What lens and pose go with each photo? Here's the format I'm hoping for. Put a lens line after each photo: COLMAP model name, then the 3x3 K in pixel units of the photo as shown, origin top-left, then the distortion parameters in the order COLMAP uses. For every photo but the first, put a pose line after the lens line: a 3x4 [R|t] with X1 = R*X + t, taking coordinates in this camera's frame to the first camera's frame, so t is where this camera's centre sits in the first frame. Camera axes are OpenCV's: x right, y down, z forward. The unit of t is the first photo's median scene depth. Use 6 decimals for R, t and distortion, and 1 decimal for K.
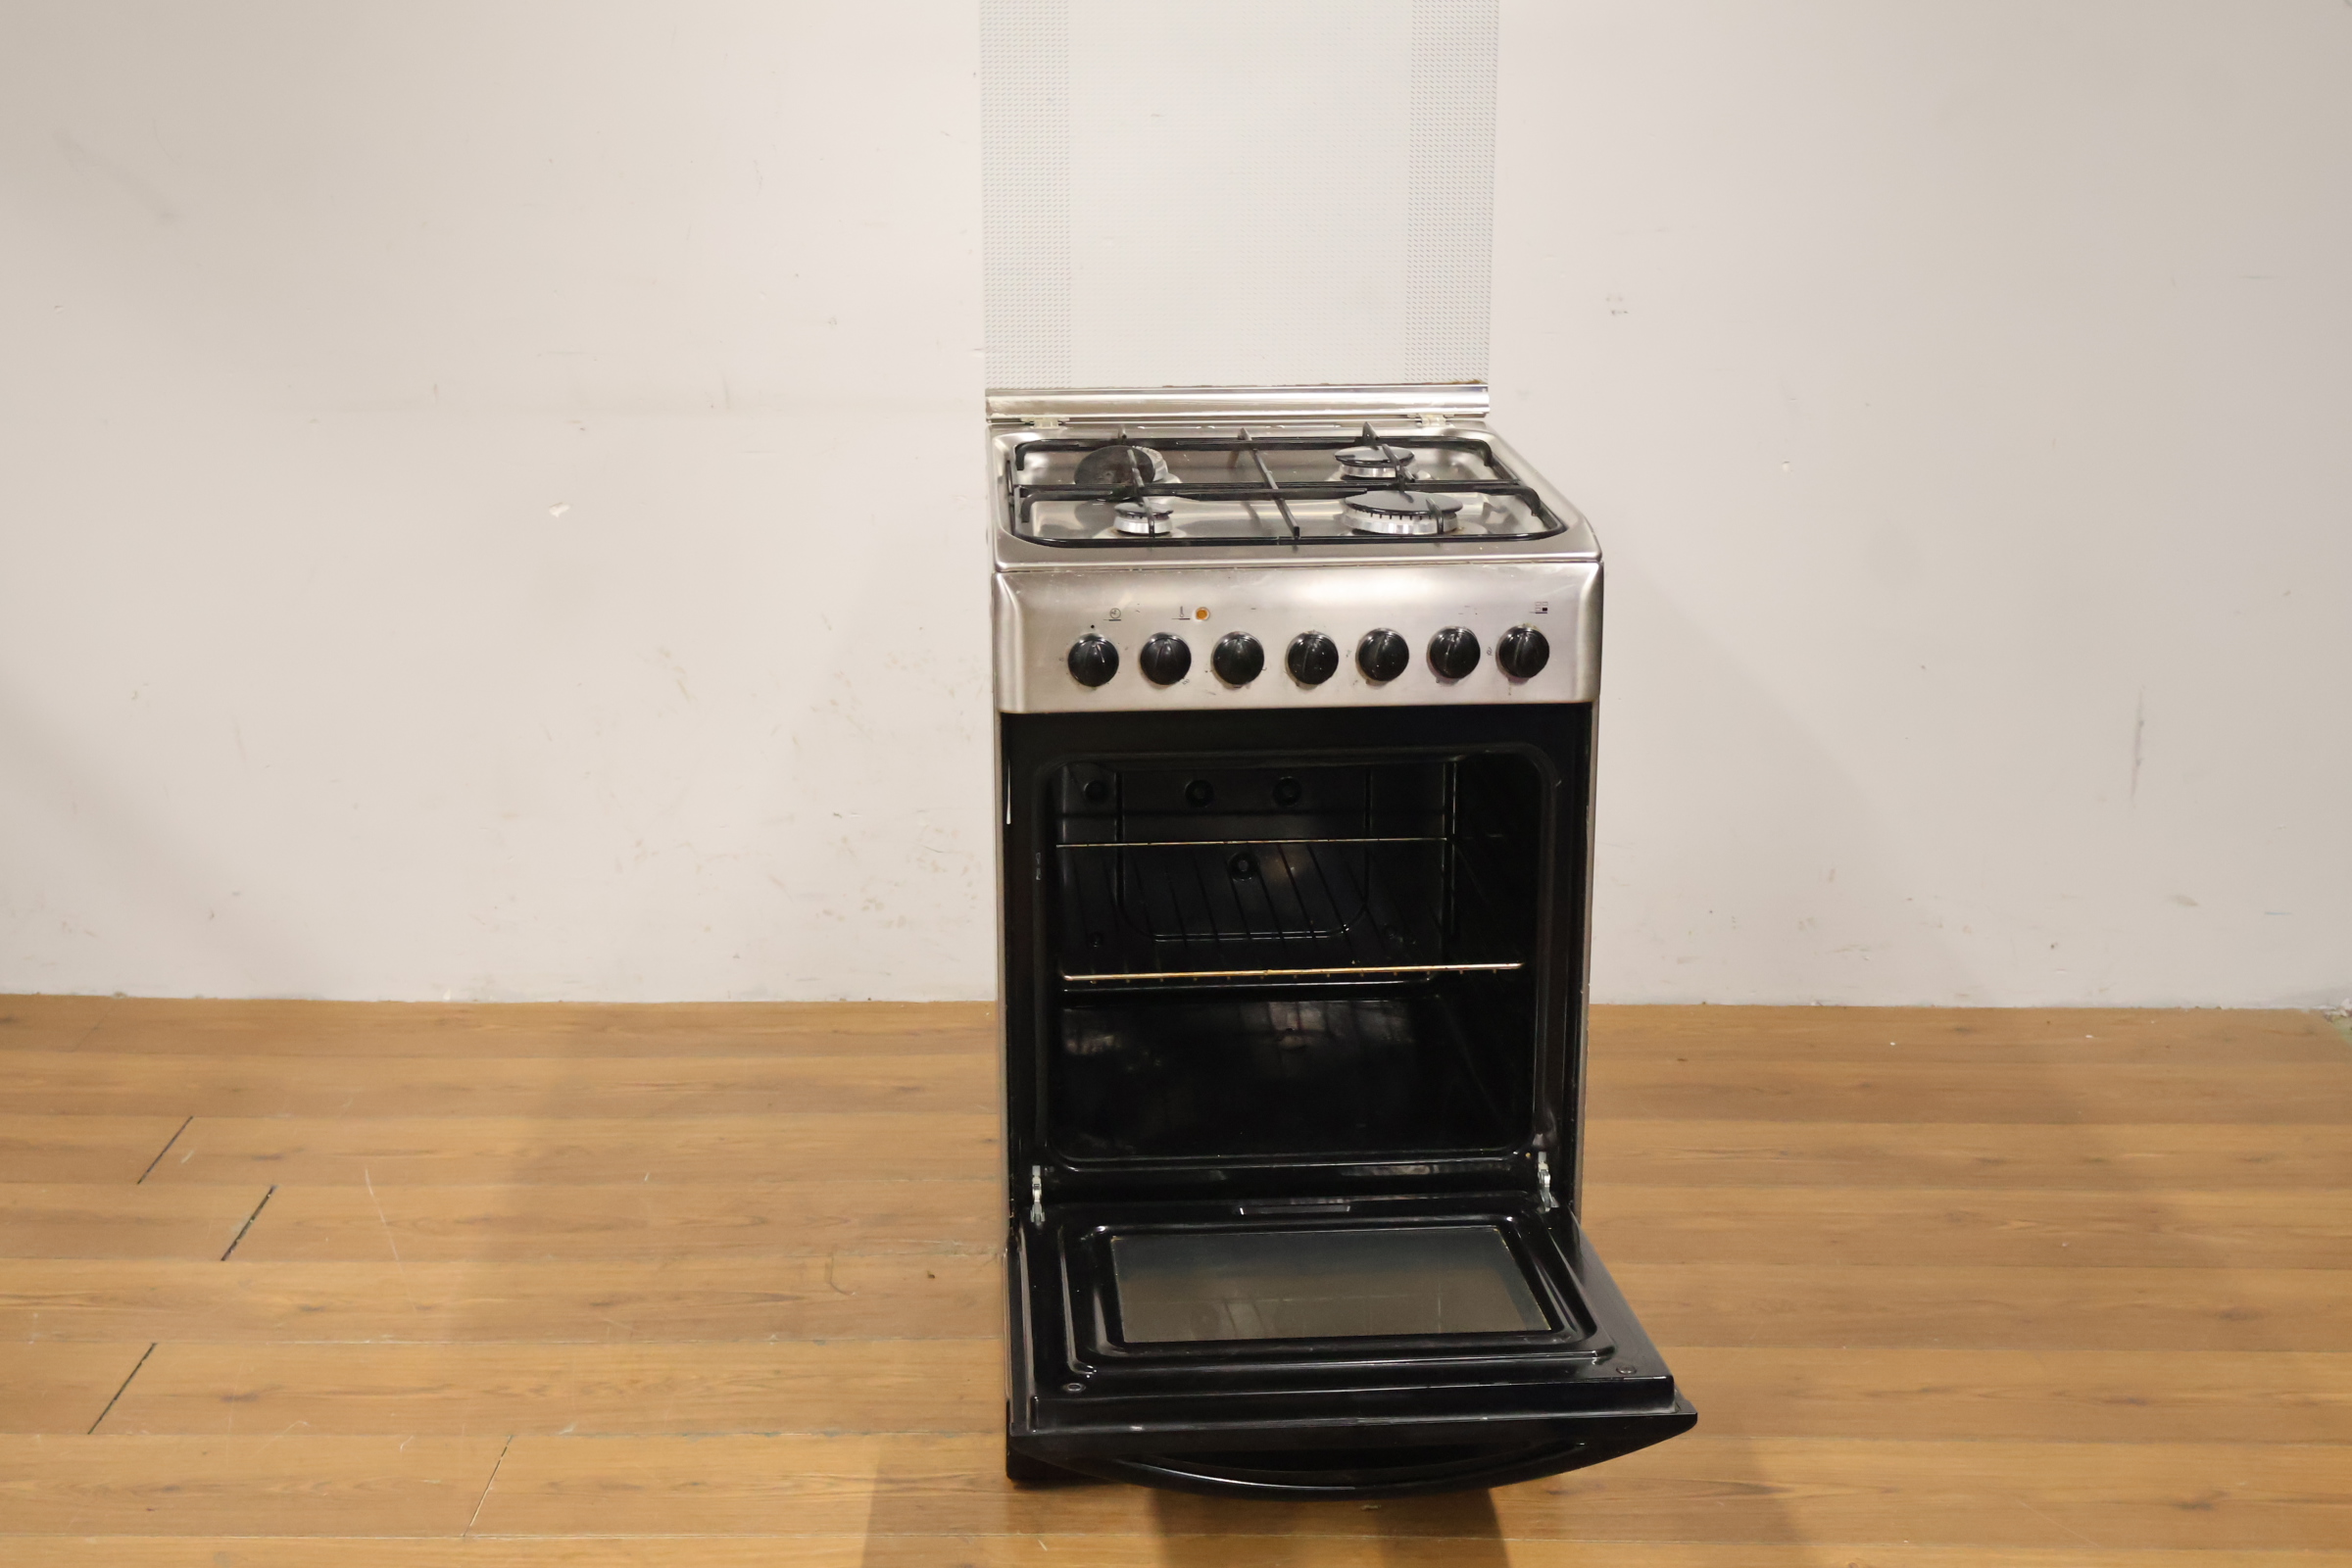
lens RADIAL K [[3261.5, 0, 1180.3], [0, 3261.5, 774.5], [0, 0, 1]] dist [0.000868, 0.072384]
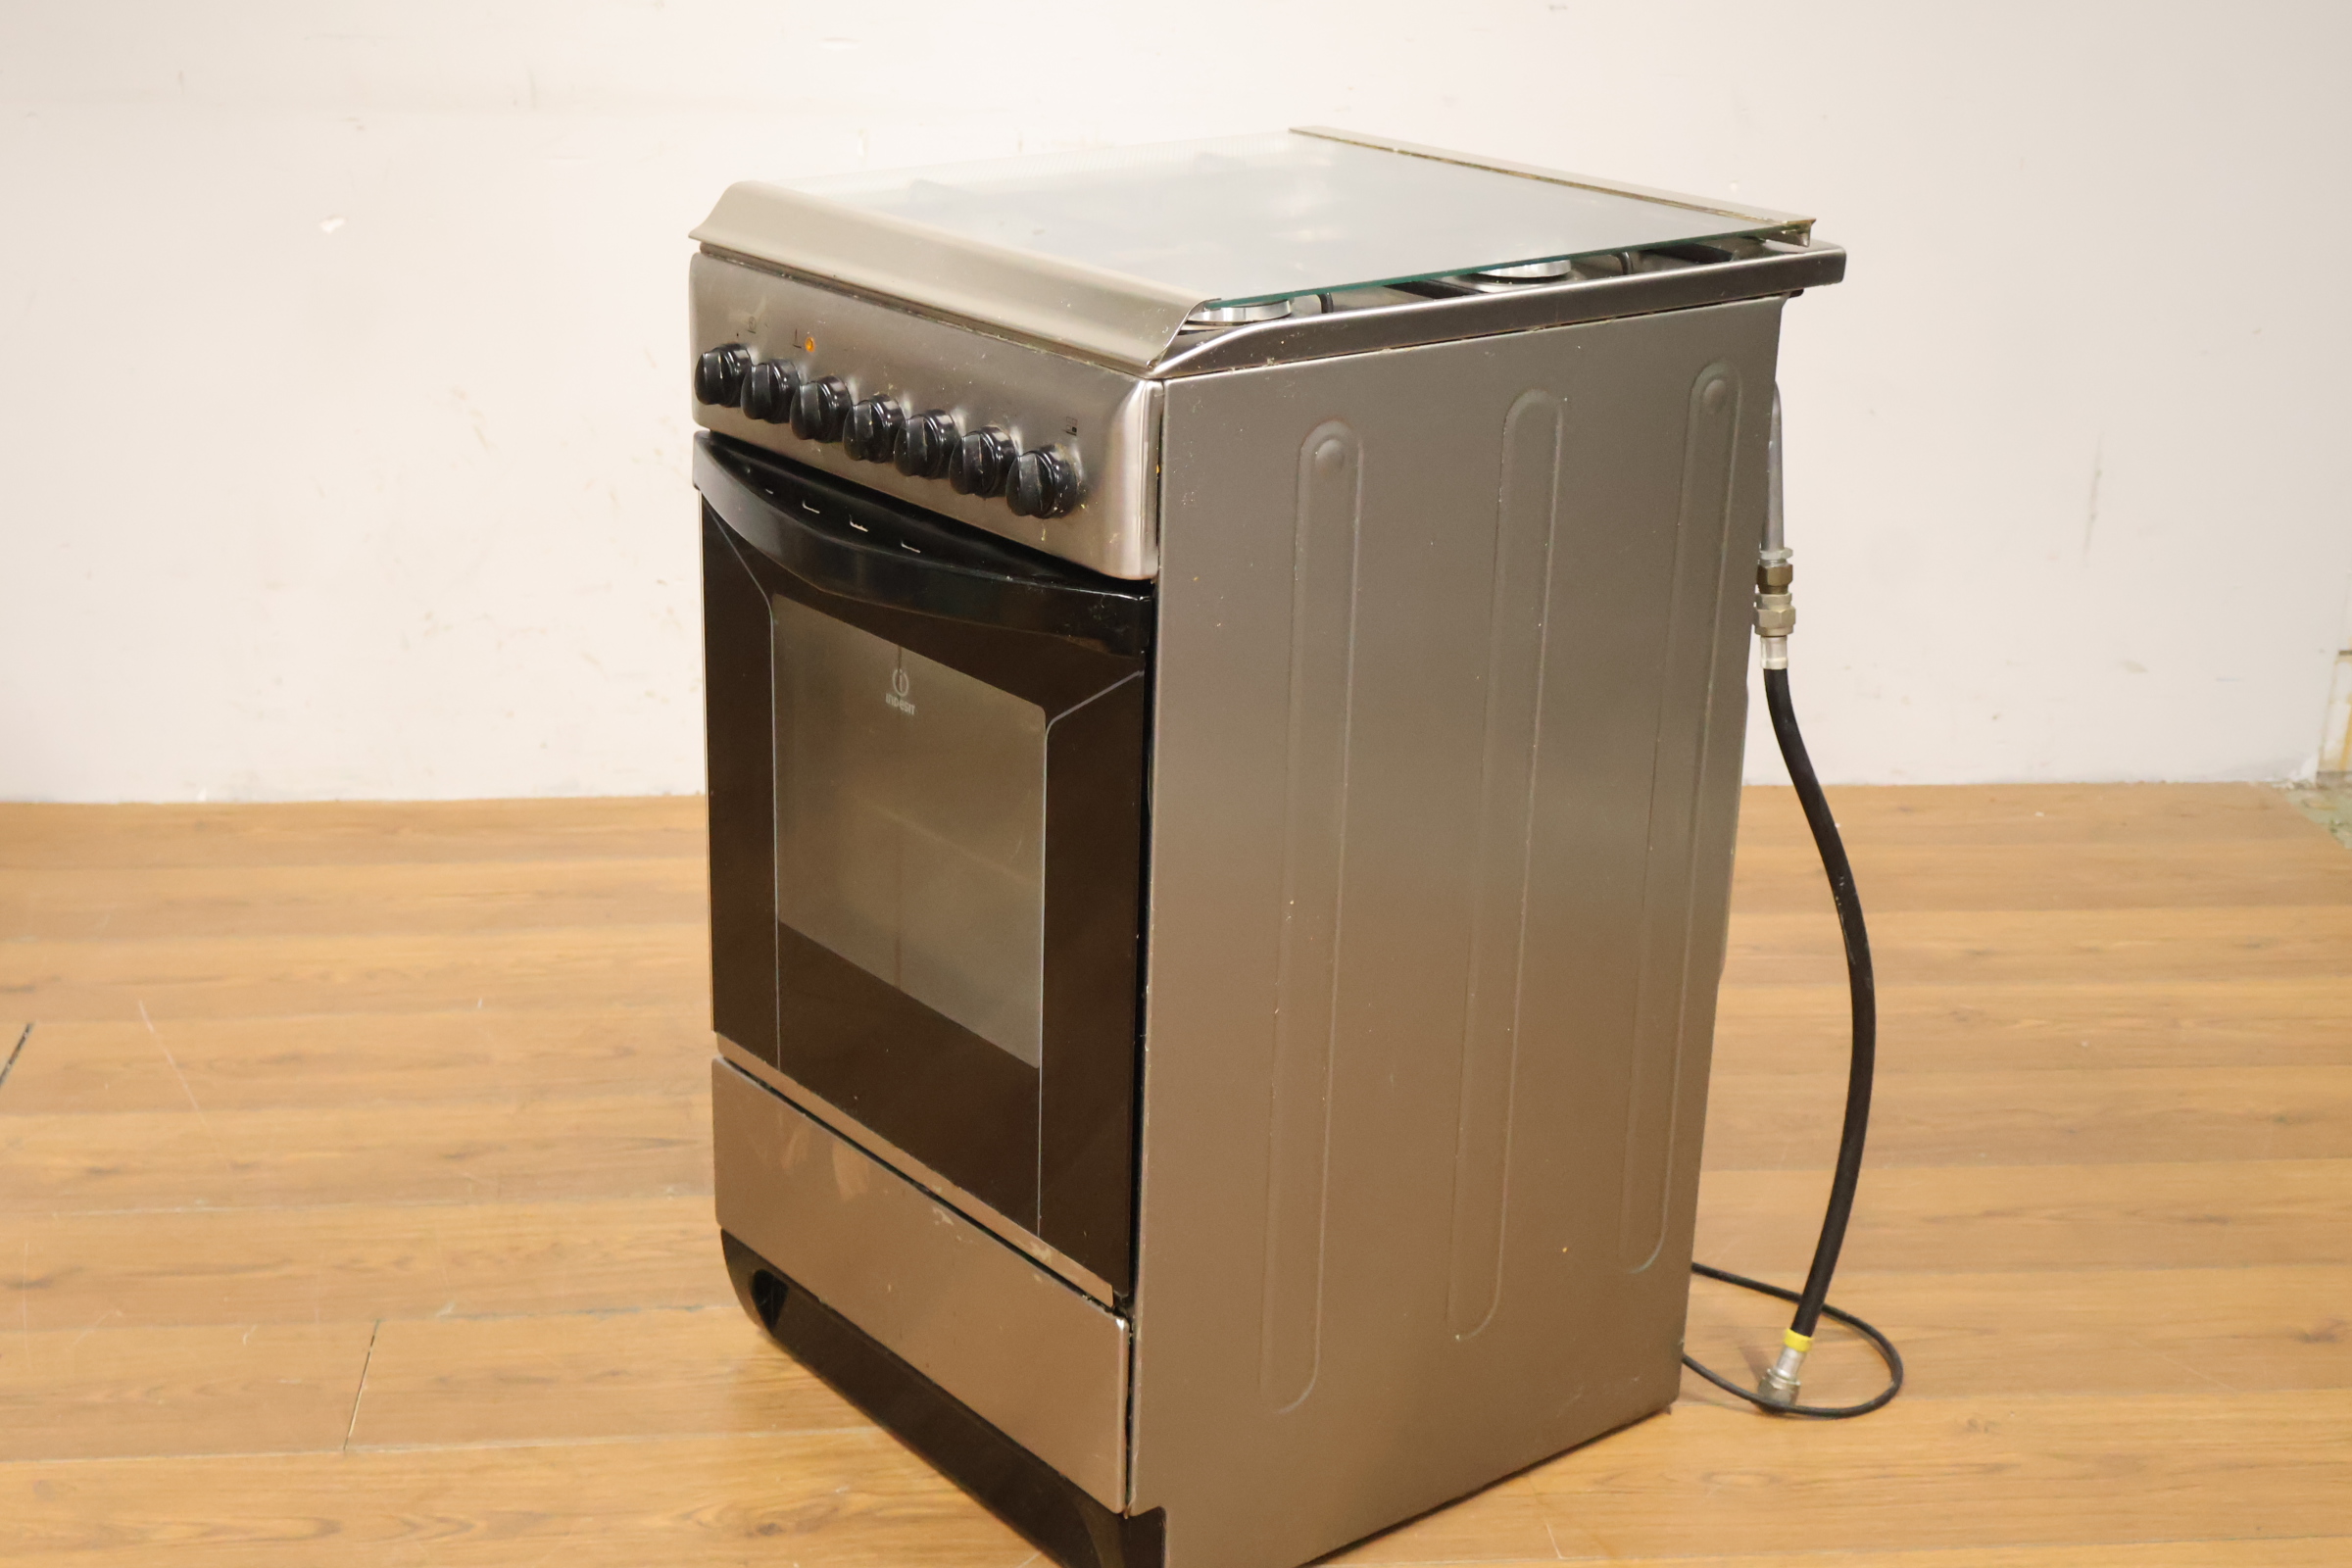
lens RADIAL K [[3223.7, 0, 1172.7], [0, 3223.7, 791.3], [0, 0, 1]] dist [0.011934, 0.016270]
pose [[0.991990, -0.013678, 0.125575, -0.095134], [0.004683, 0.997419, 0.071645, 0.008511], [-0.126231, -0.070483, 0.989494, 0.151325]]
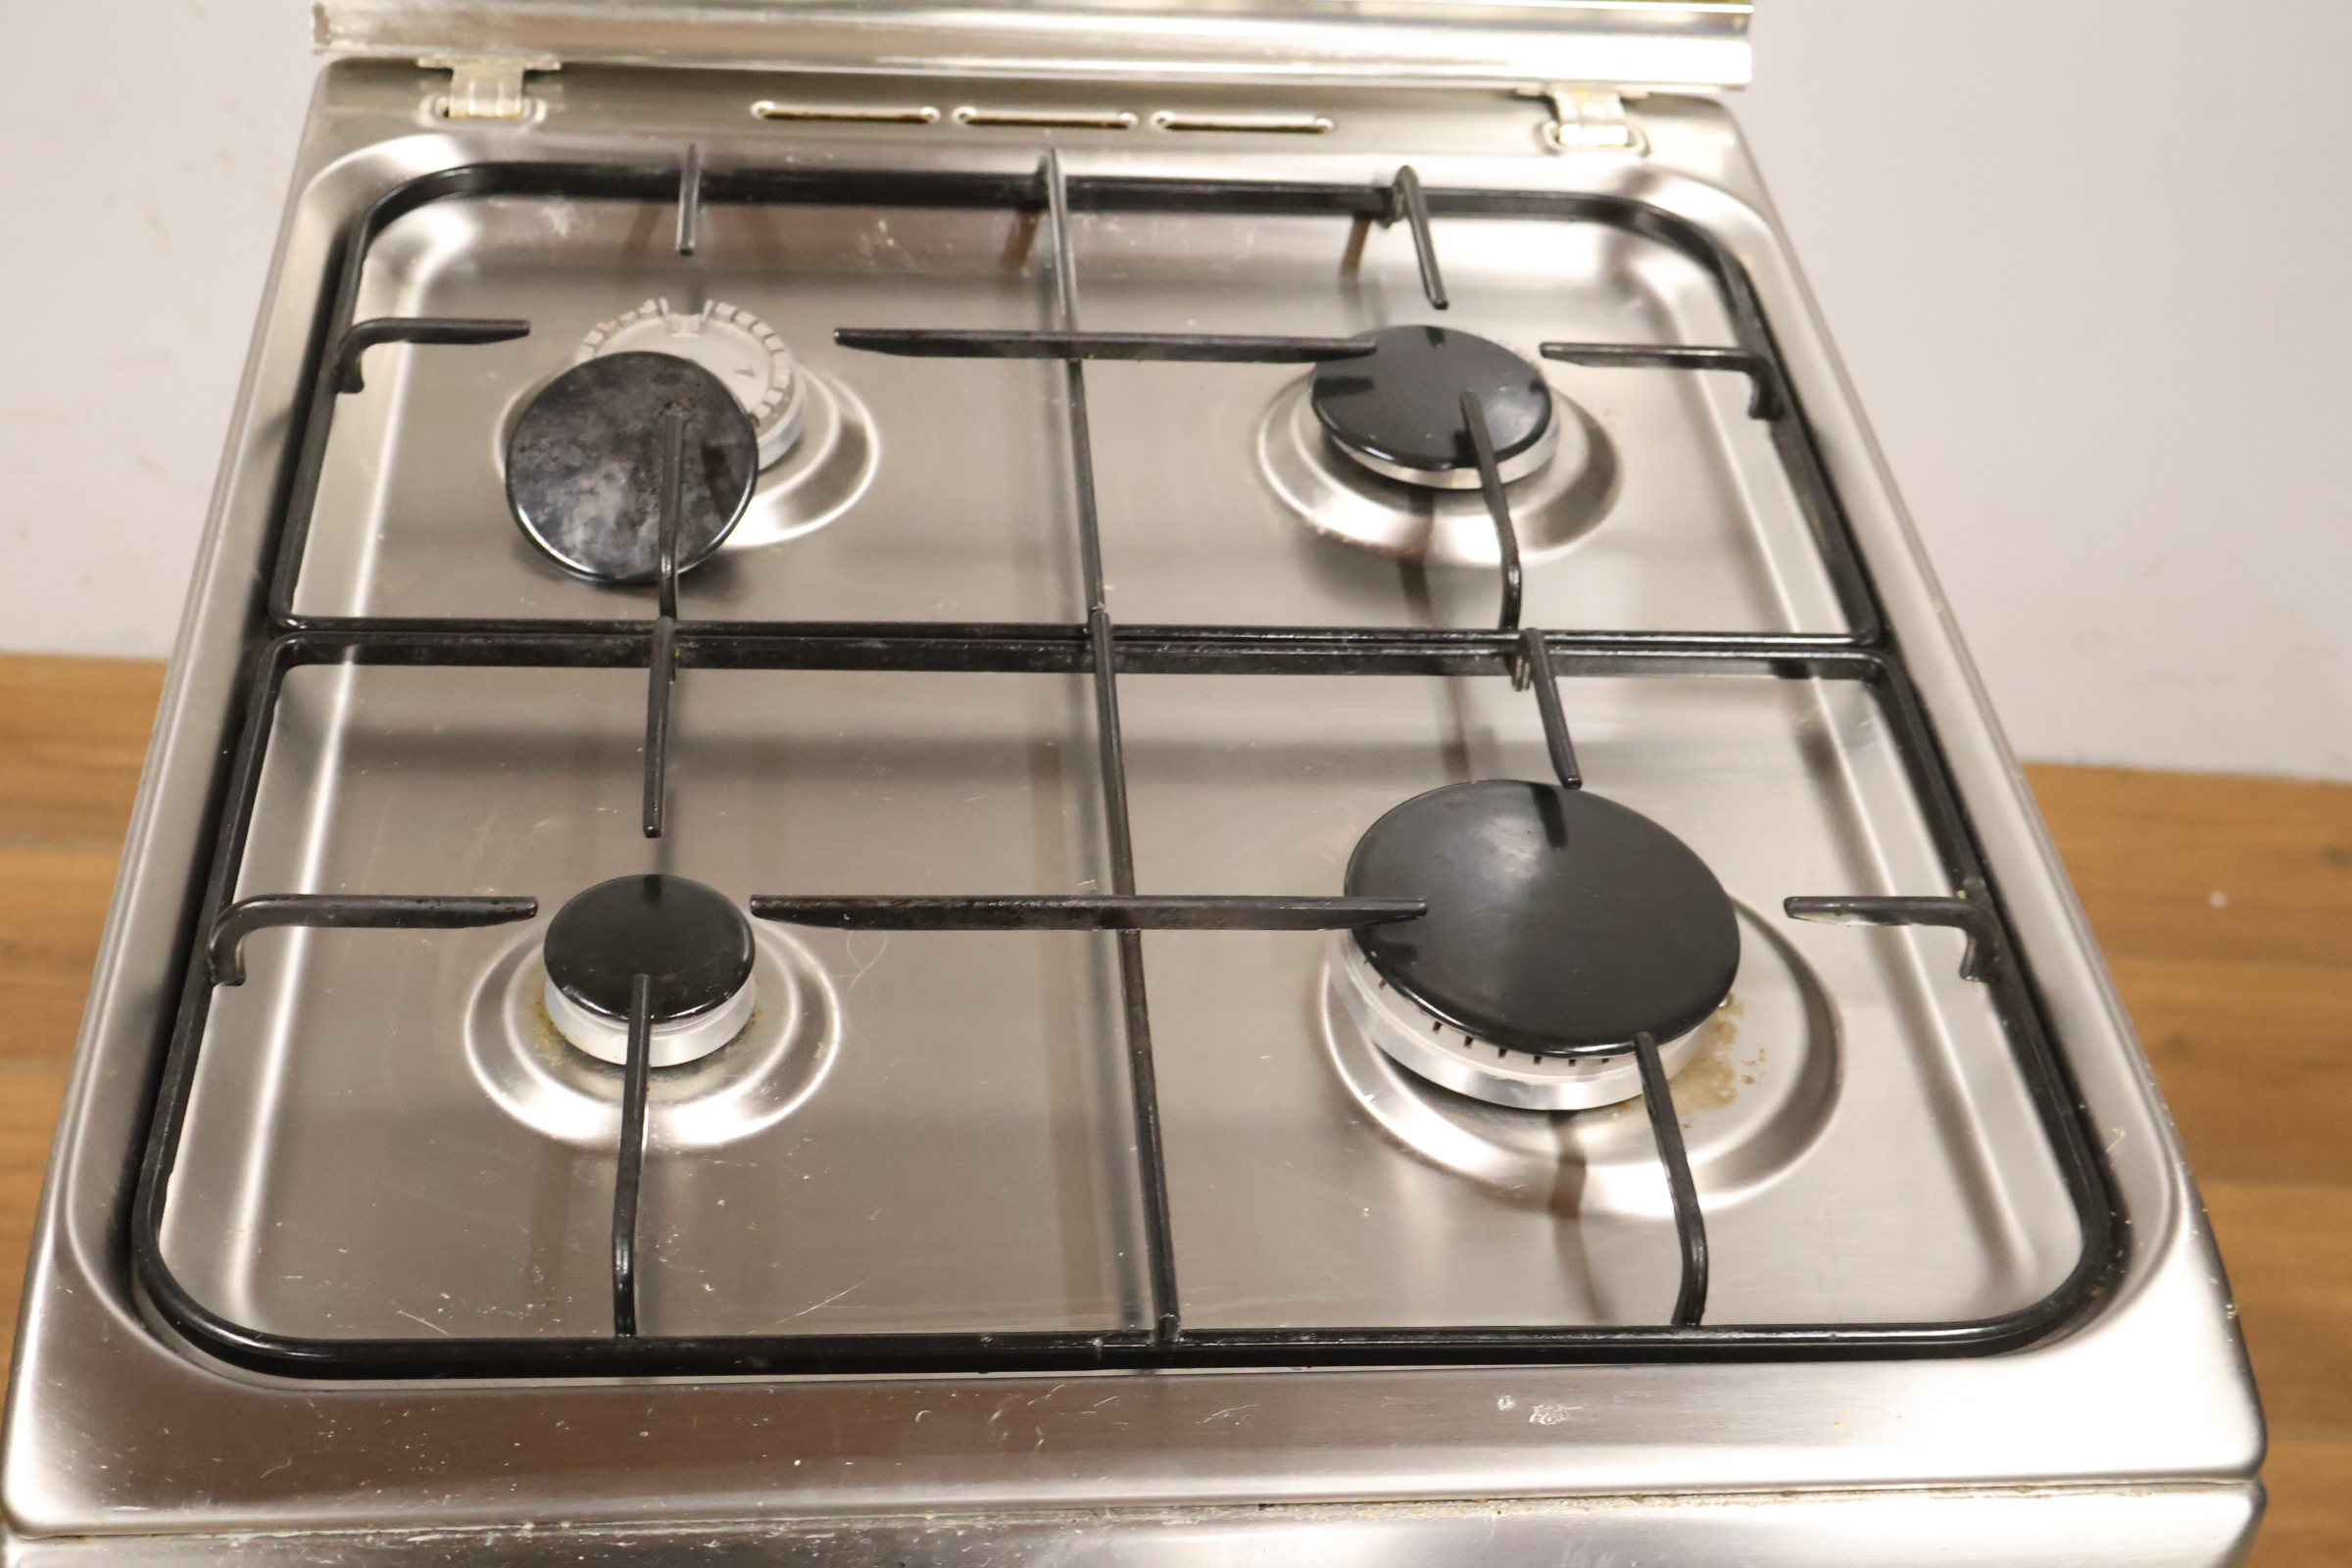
lens RADIAL K [[3178.7, 0, 1175.6], [0, 3178.7, 783.1], [0, 0, 1]] dist [-0.035358, 0.005560]
pose [[0.997422, 0.045316, 0.055632, 0.016038], [-0.065235, 0.895589, 0.440073, -0.186691], [-0.029881, -0.442568, 0.896237, 0.637506]]
